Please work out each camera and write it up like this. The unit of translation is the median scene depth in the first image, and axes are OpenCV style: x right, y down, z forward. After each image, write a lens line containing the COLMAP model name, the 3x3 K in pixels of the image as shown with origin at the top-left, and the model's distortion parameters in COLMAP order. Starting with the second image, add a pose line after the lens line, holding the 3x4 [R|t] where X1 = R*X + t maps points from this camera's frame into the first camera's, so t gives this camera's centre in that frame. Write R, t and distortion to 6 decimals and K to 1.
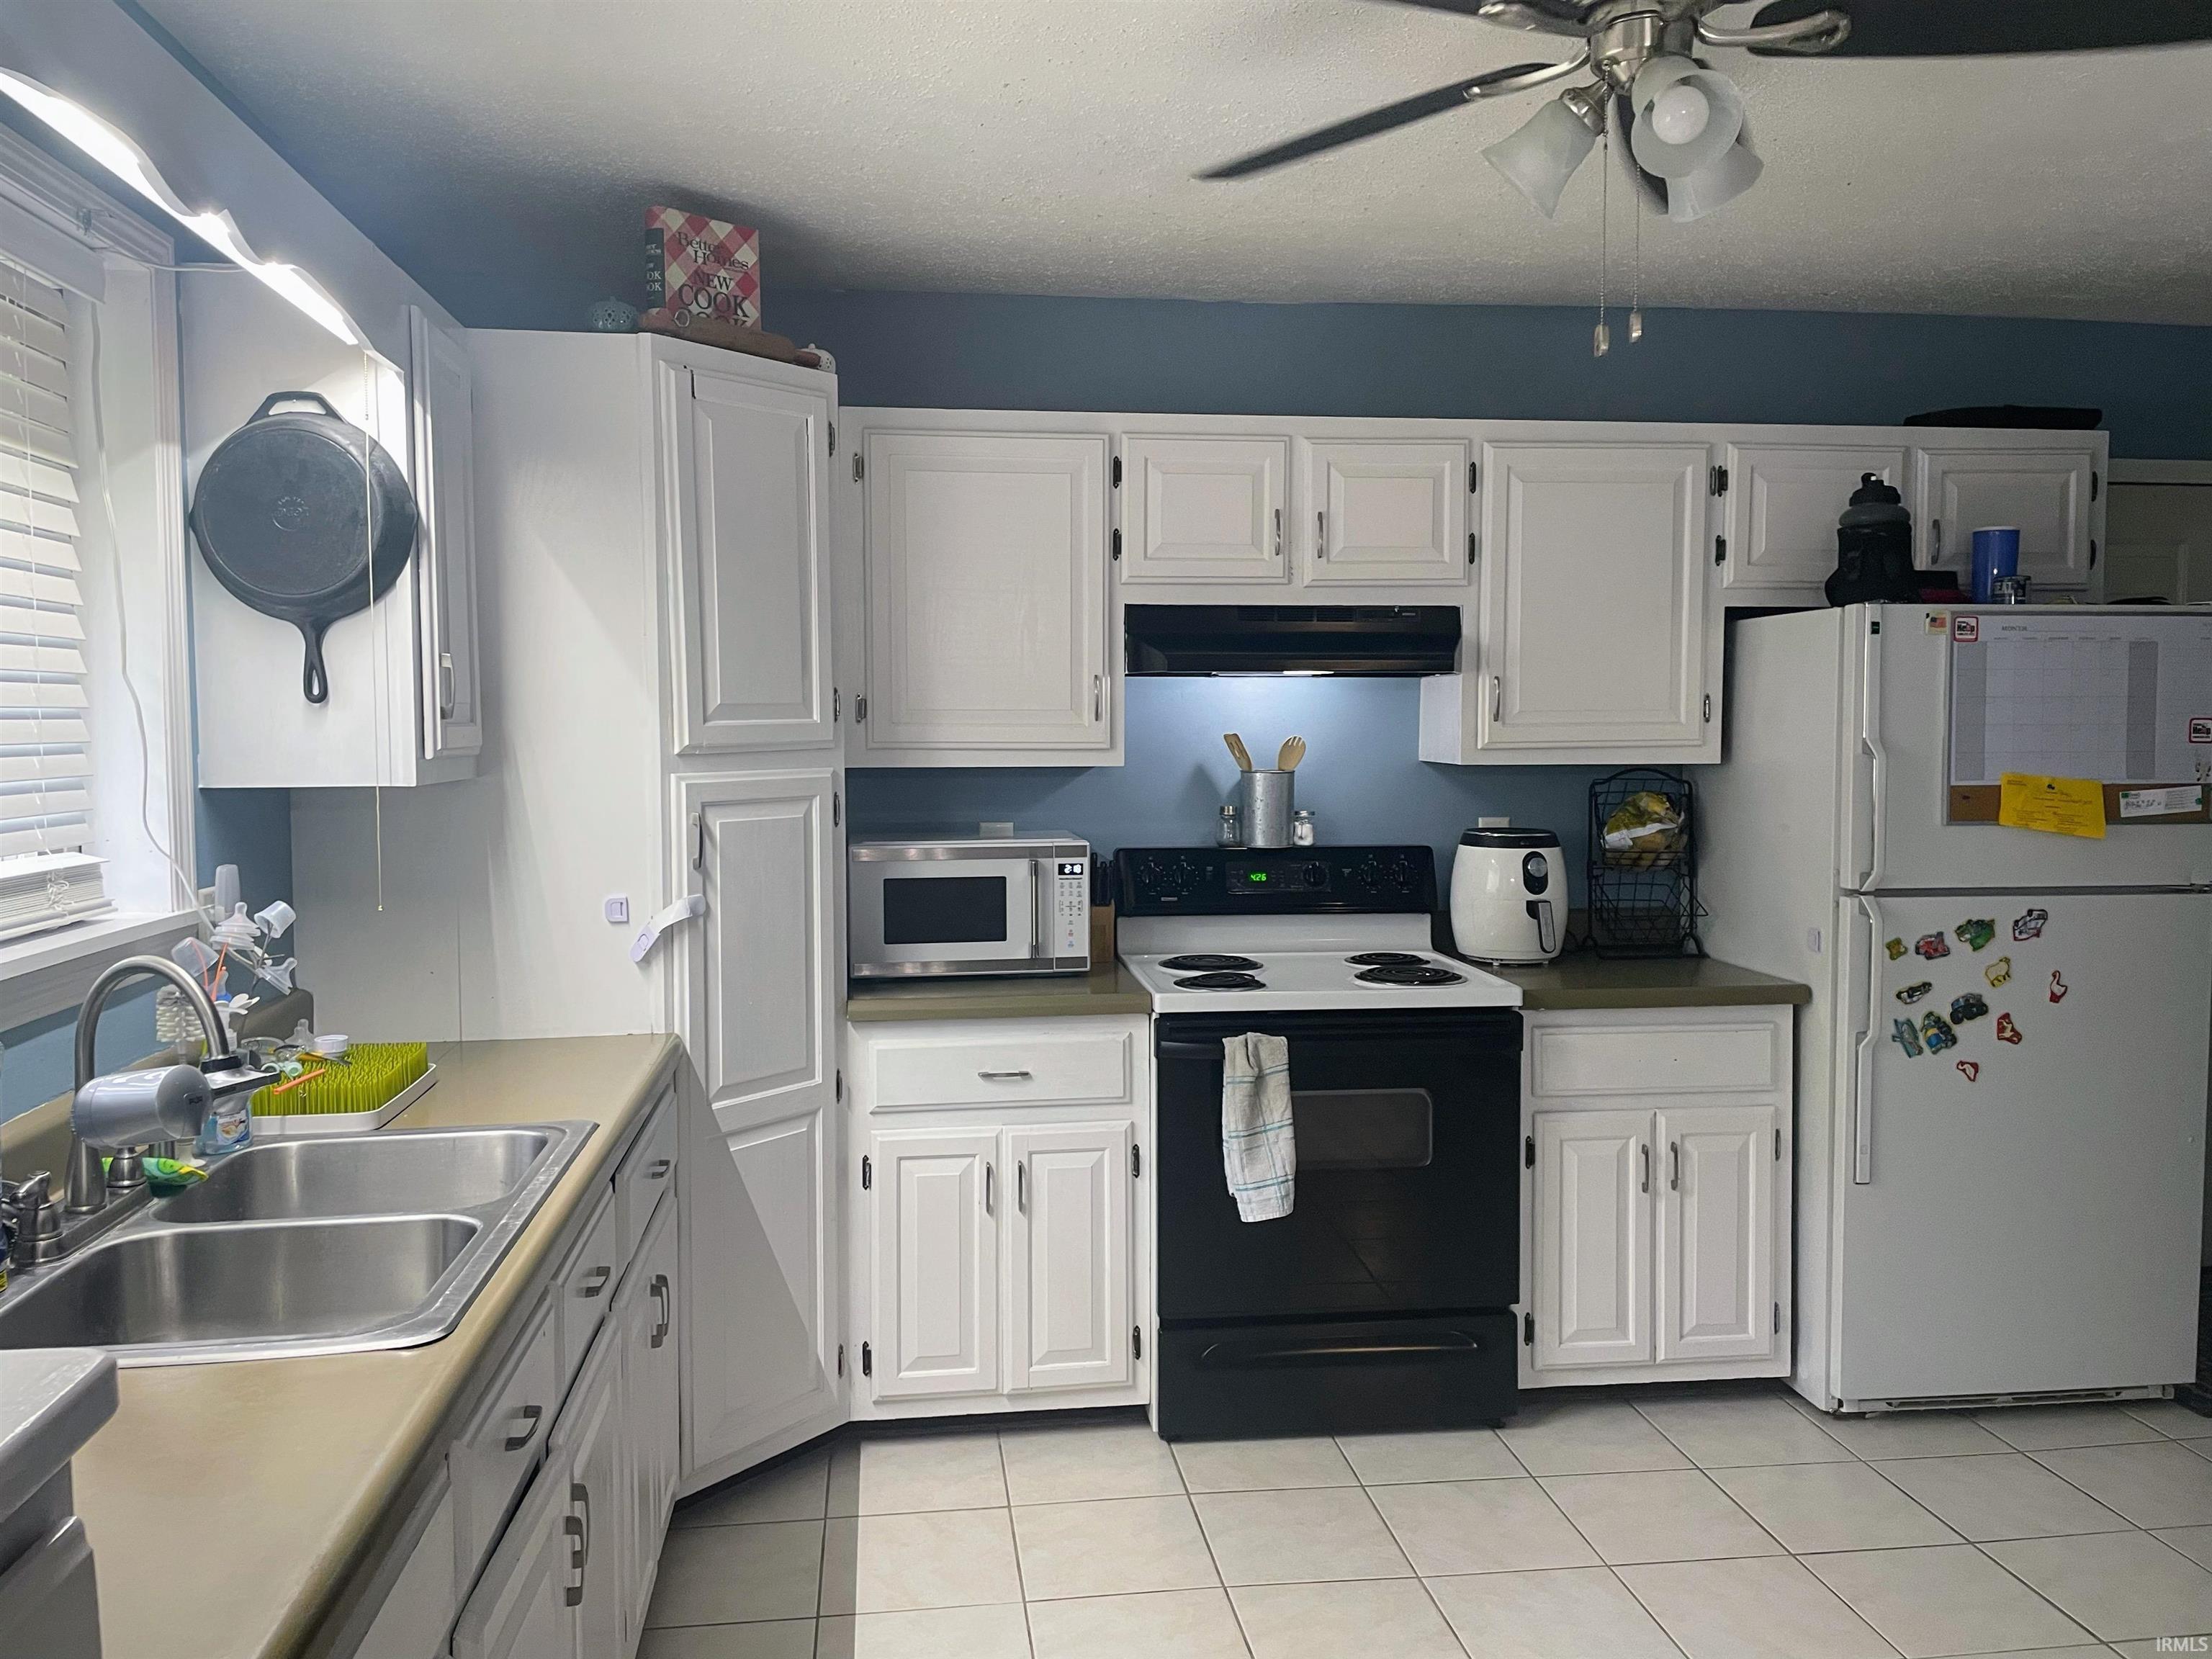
lens RADIAL K [[1679.1, 0, 1095.2], [0, 1679.1, 818.6], [0, 0, 1]] dist [0.043169, -0.038051]
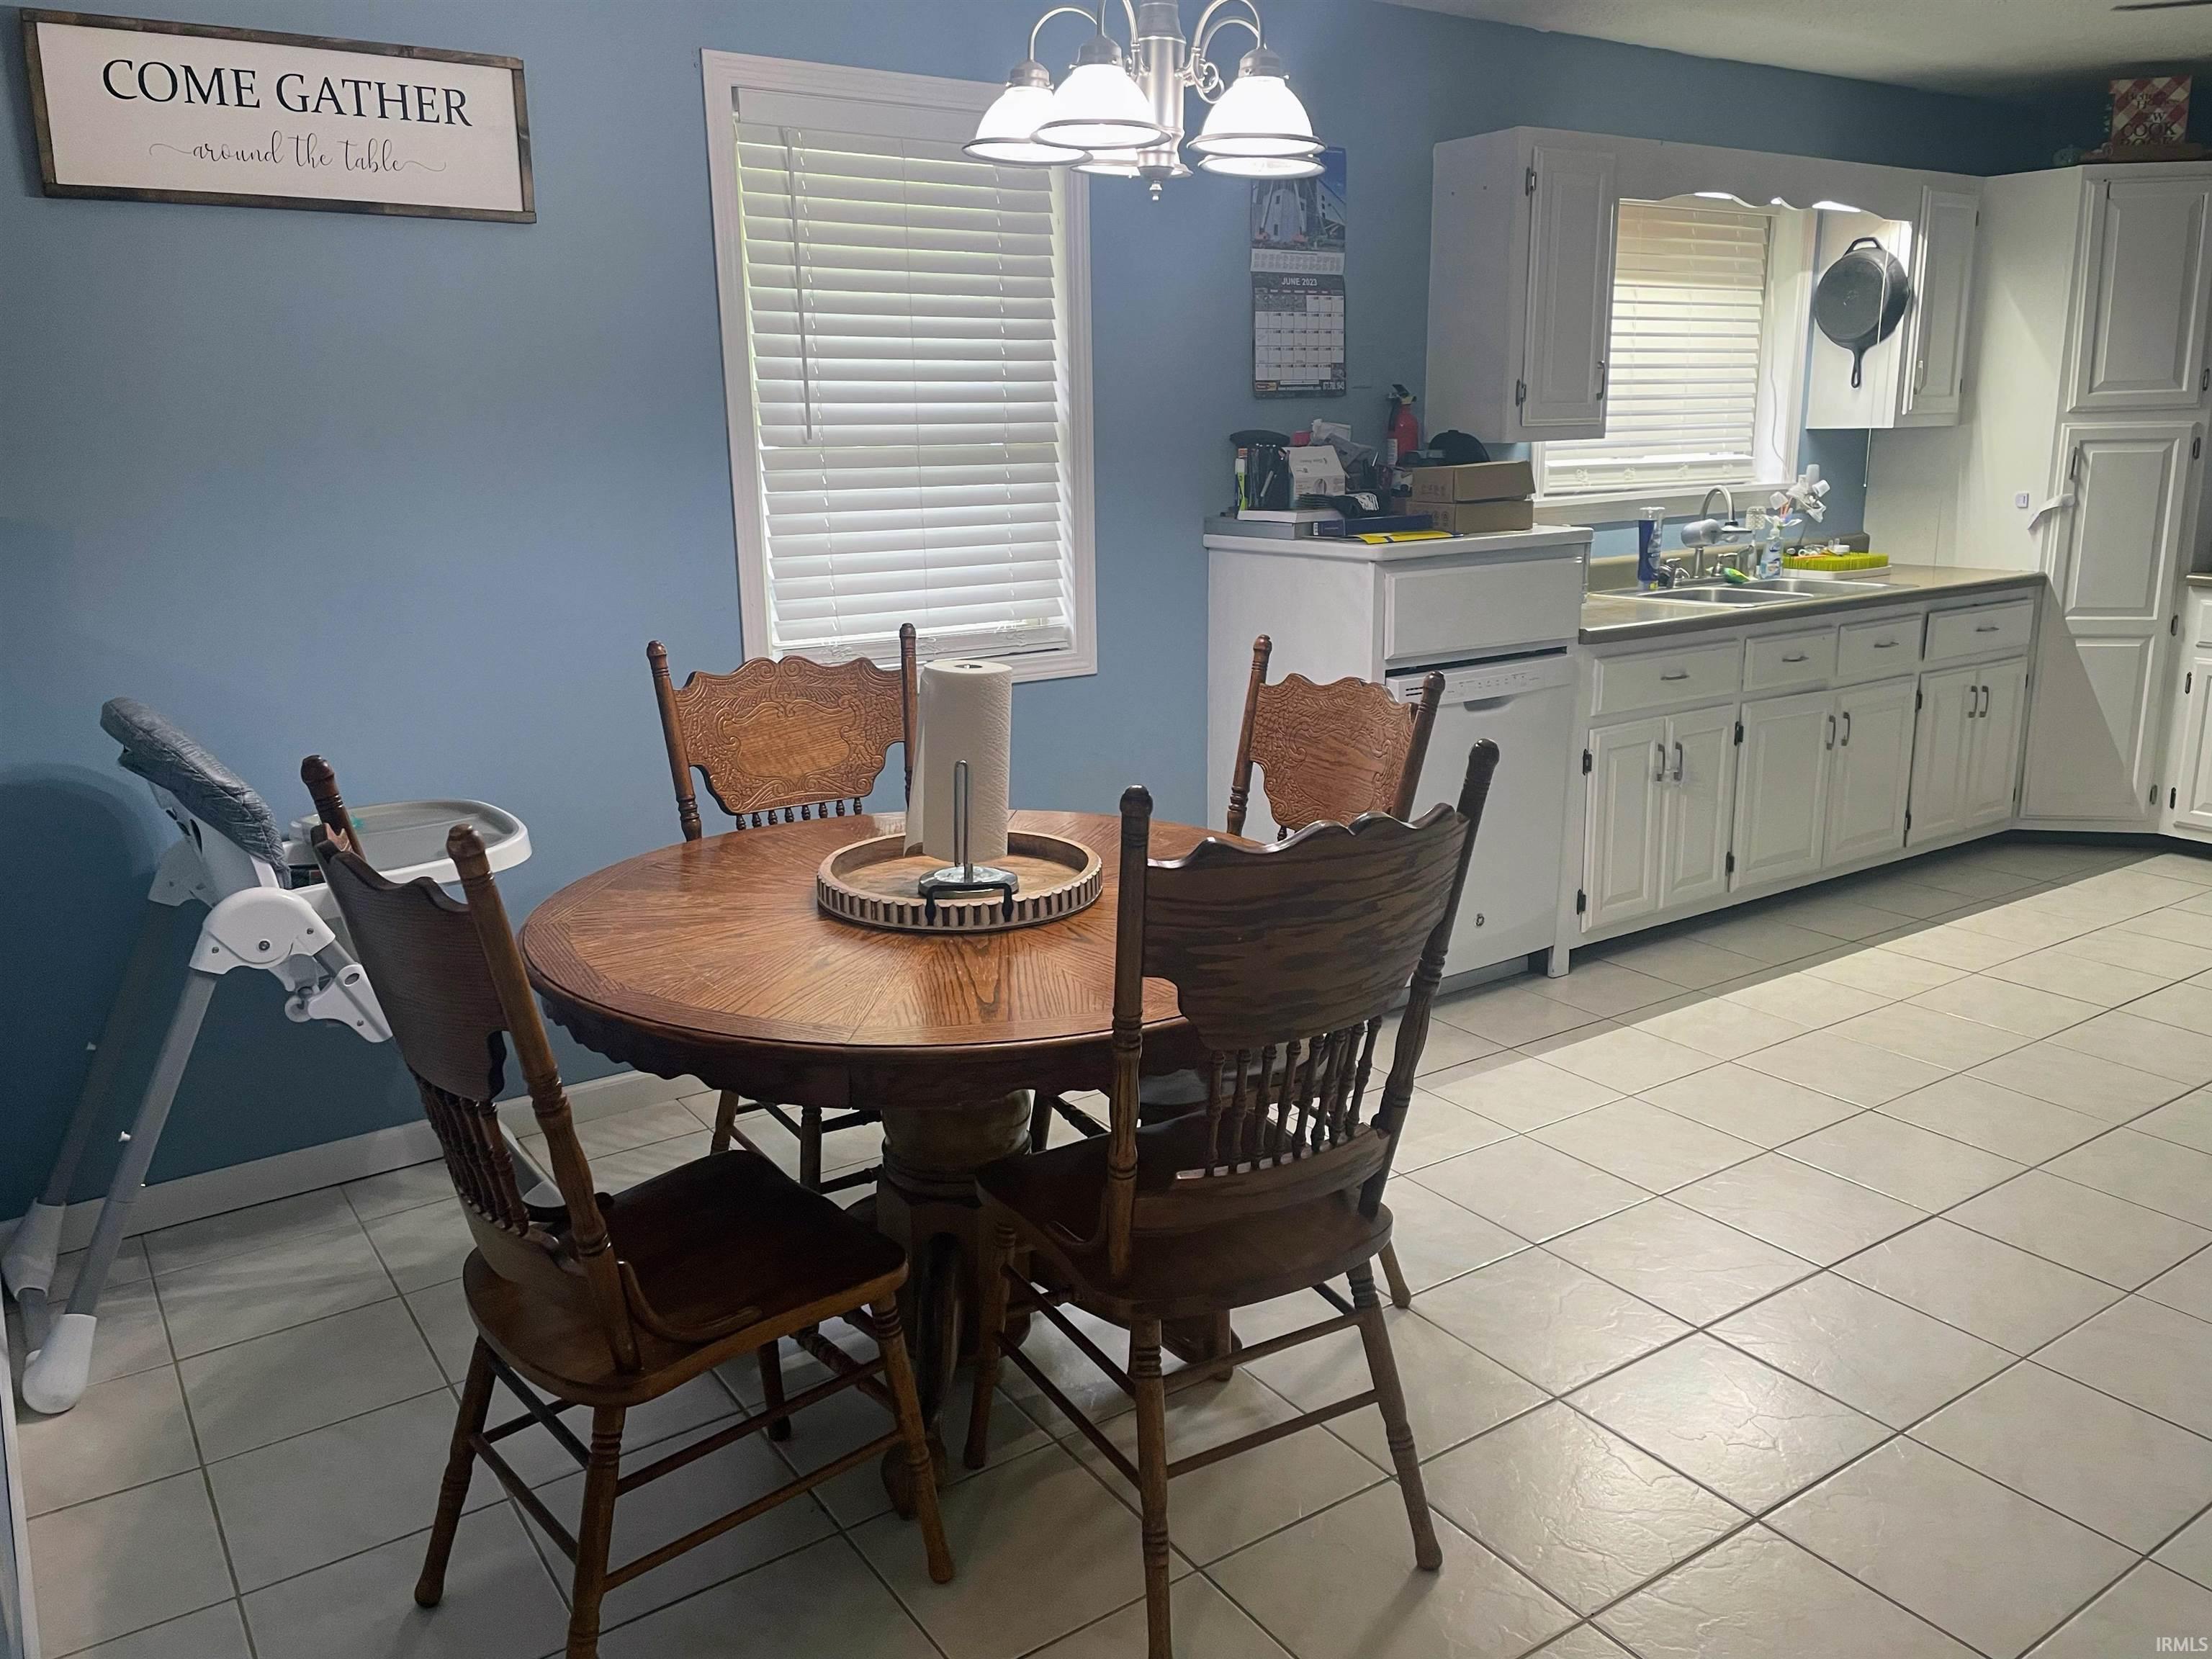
lens RADIAL K [[1679.1, 0, 1109.5], [0, 1679.1, 838.4], [0, 0, 1]] dist [0.043169, -0.038051]
pose [[0.470926, 0.215138, -0.855537, 0.901917], [-0.037538, 0.973816, 0.224218, 0.036270], [0.881374, -0.073475, 0.466671, -0.754286]]
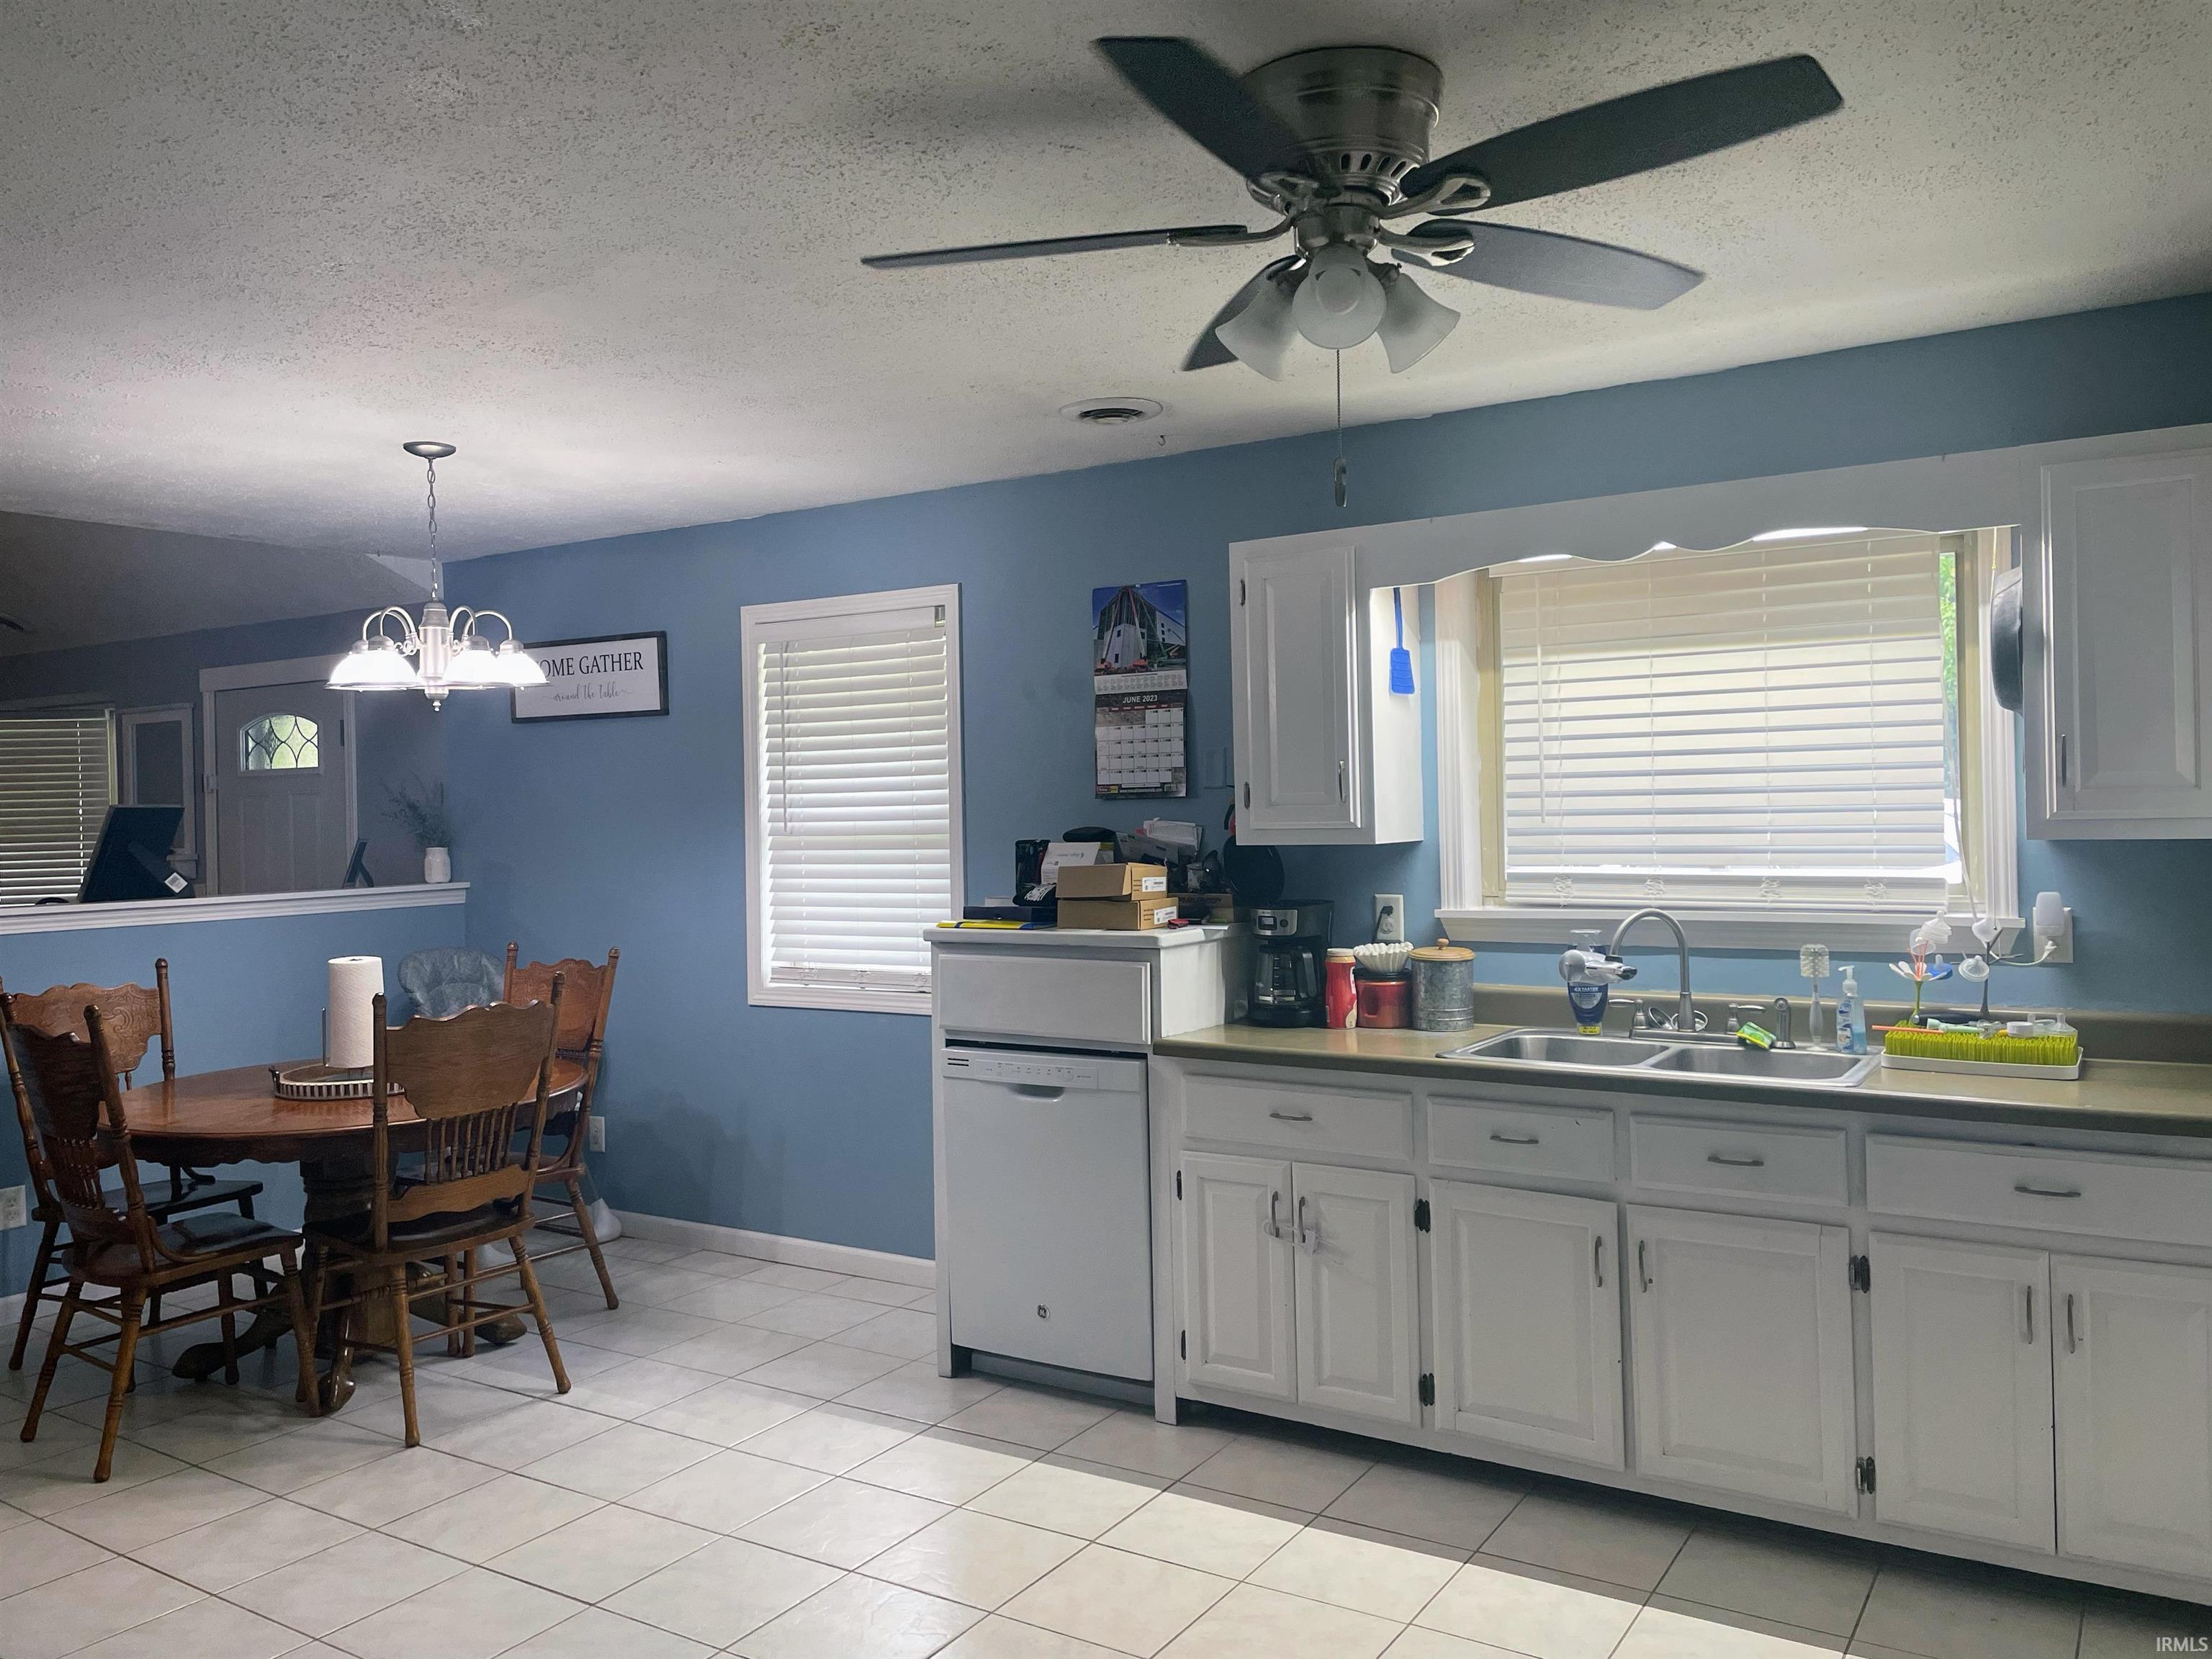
lens RADIAL K [[1679.1, 0, 1112.3], [0, 1679.1, 818.3], [0, 0, 1]] dist [0.043169, -0.038051]
pose [[-0.637260, 0.020697, -0.770371, 0.892517], [-0.020448, 0.998833, 0.043750, -0.066374], [0.770378, 0.043633, -0.636093, 1.112343]]
